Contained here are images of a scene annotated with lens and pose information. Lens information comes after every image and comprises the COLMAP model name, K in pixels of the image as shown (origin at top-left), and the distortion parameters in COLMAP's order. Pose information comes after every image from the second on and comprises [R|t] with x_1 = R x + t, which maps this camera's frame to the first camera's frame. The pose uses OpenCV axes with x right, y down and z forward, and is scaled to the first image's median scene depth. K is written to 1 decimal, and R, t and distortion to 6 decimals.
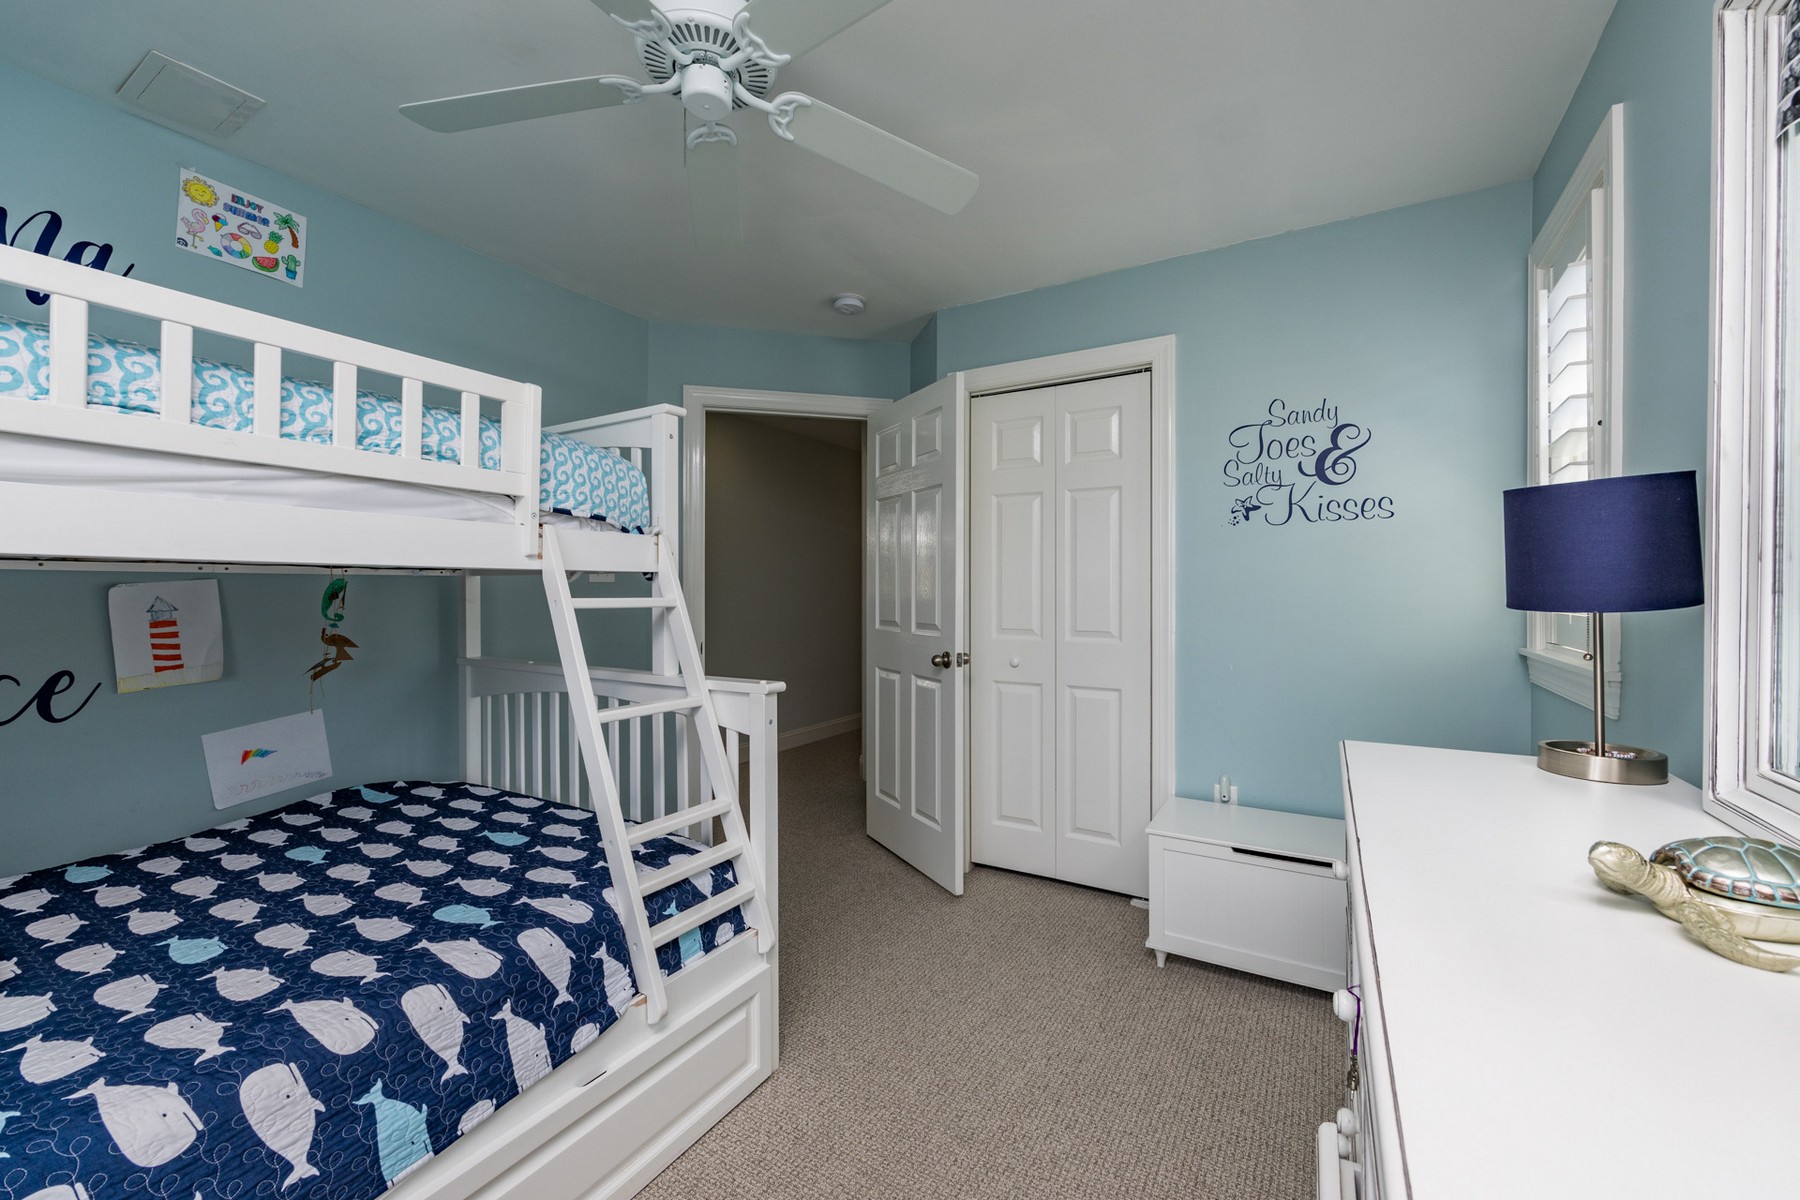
lens RADIAL K [[734.2, 0, 905.3], [0, 734.2, 591.4], [0, 0, 1]] dist [-0.003145, 0.000146]
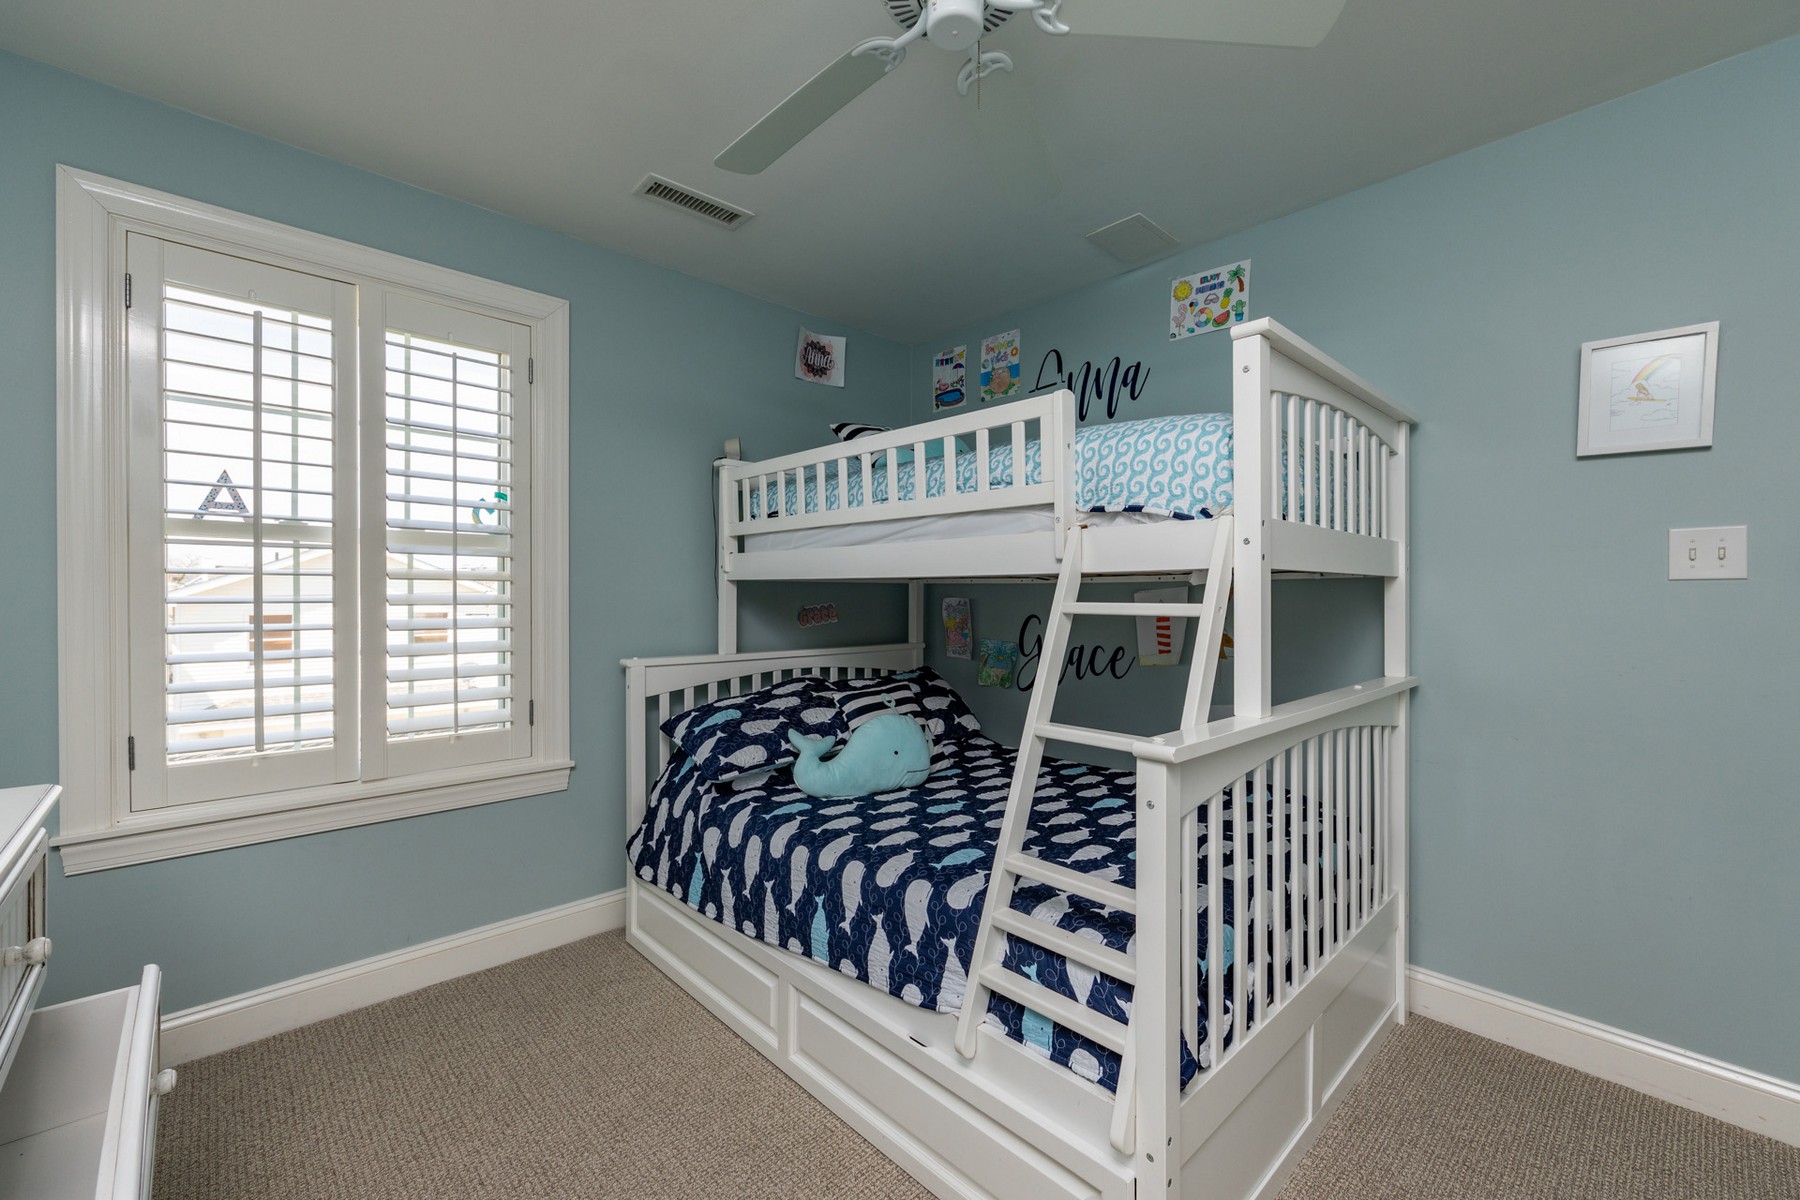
lens RADIAL K [[734.2, 0, 910.3], [0, 734.2, 600.1], [0, 0, 1]] dist [-0.003145, 0.000146]
pose [[-0.280650, 0.004170, -0.959801, 0.497920], [-0.004654, 0.999973, 0.005706, 0.002411], [0.959799, 0.006068, -0.280623, 1.036572]]
